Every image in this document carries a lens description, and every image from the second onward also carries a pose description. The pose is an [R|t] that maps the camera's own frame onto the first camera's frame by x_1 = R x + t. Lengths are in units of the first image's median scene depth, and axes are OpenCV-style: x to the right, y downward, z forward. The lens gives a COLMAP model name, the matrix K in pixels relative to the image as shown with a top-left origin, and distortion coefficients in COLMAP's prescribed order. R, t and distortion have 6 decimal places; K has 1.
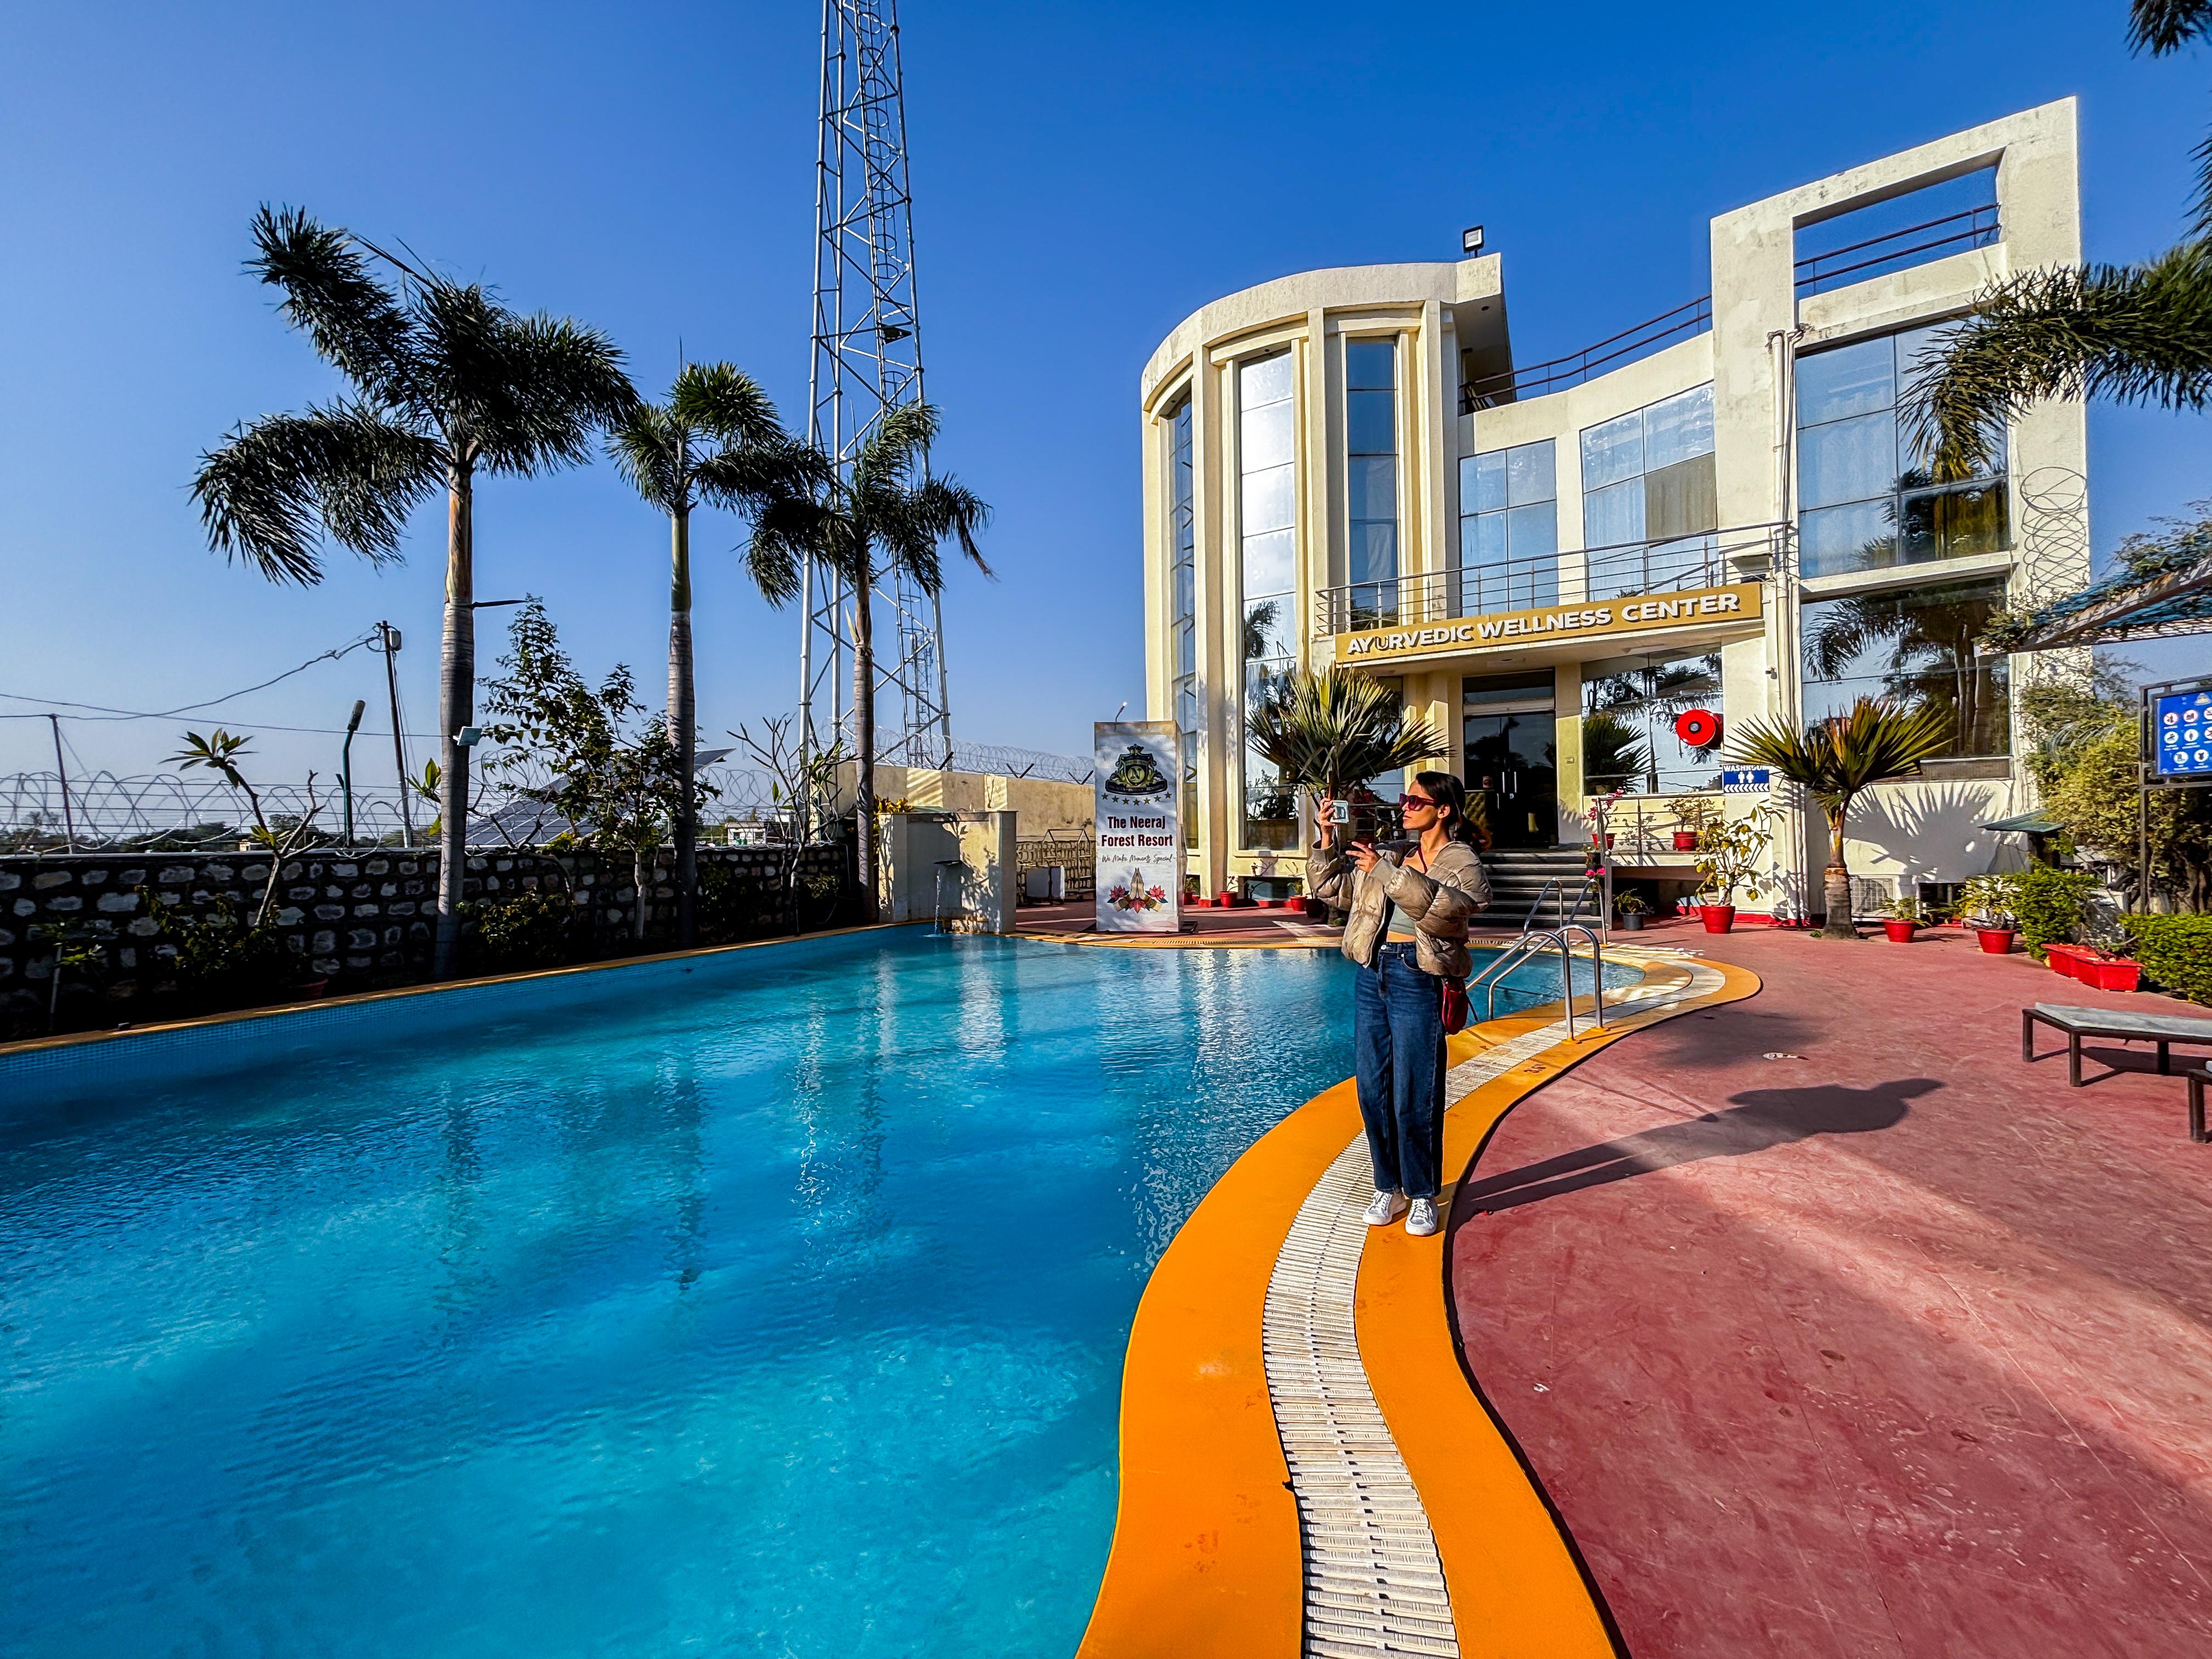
lens RADIAL K [[884.7, 0, 1106.0], [0, 884.7, 829.5], [0, 0, 1]] dist [-0.106817, 0.069415]
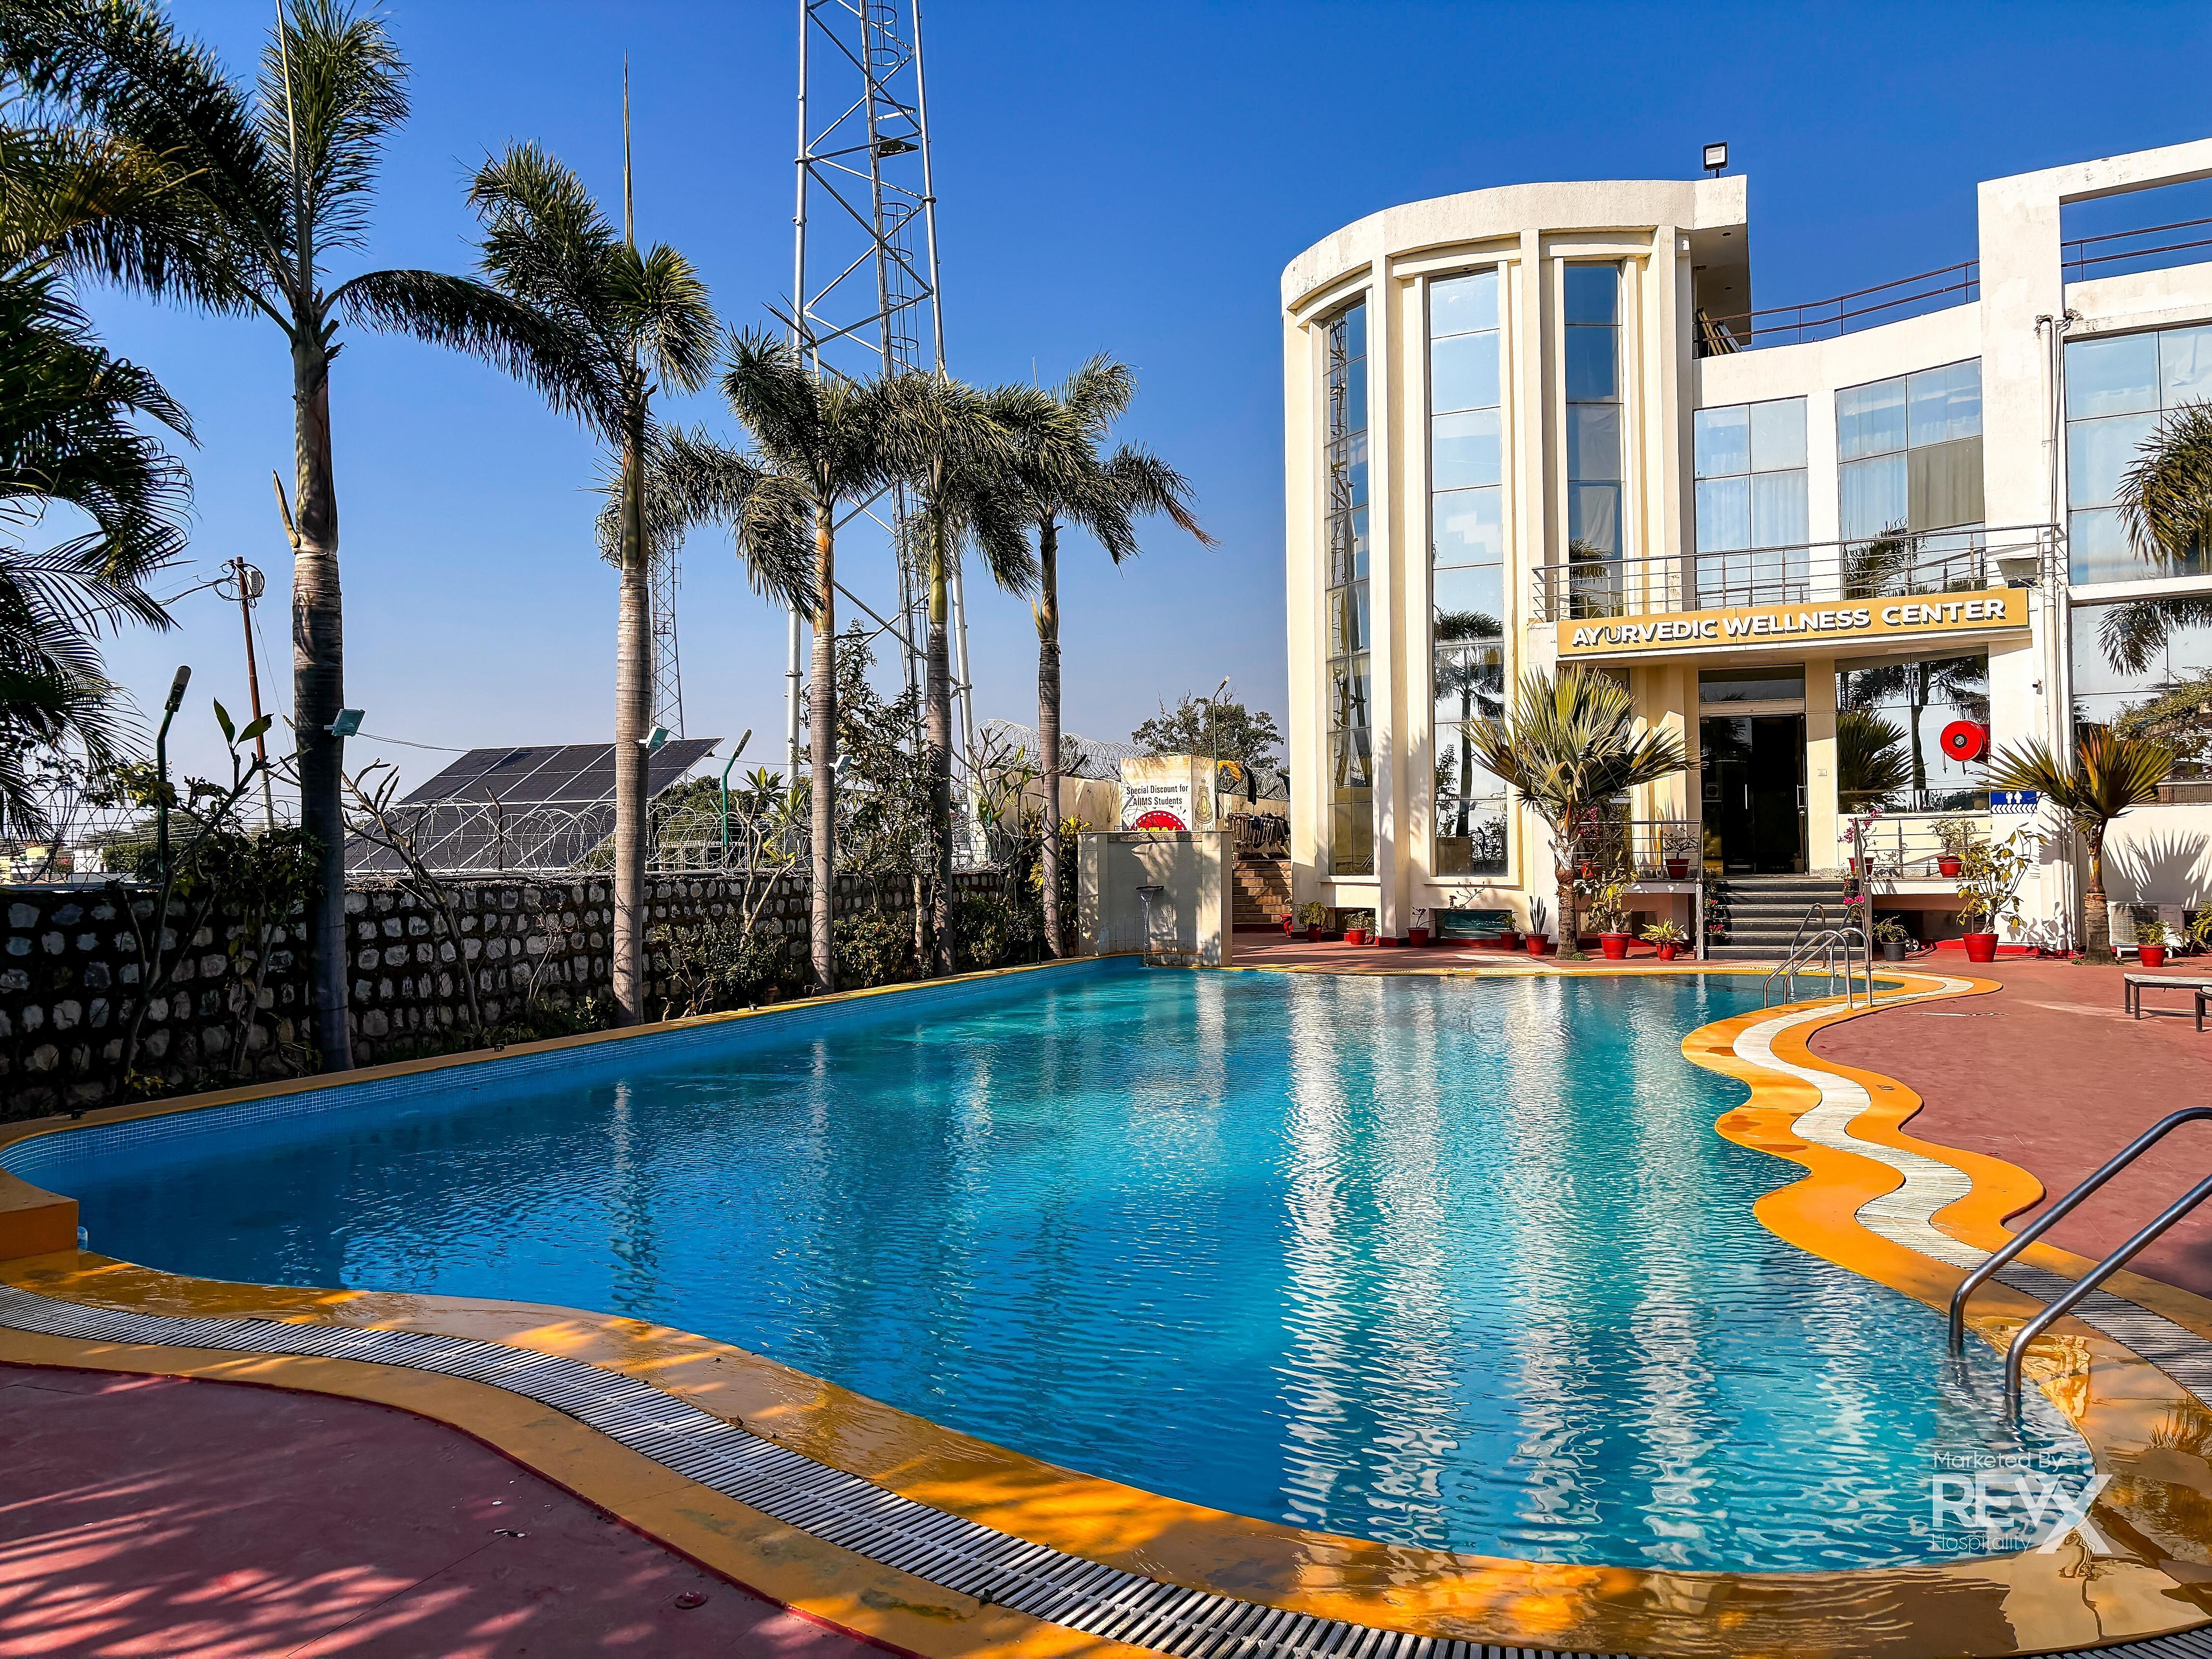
lens RADIAL K [[1593.1, 0, 1104.1], [0, 1593.1, 818.1], [0, 0, 1]] dist [-0.166495, 0.240192]
pose [[0.997045, 0.005562, 0.076622, -0.321377], [-0.004049, 0.999794, -0.019882, -0.001106], [-0.076716, 0.019513, 0.996862, -0.533678]]
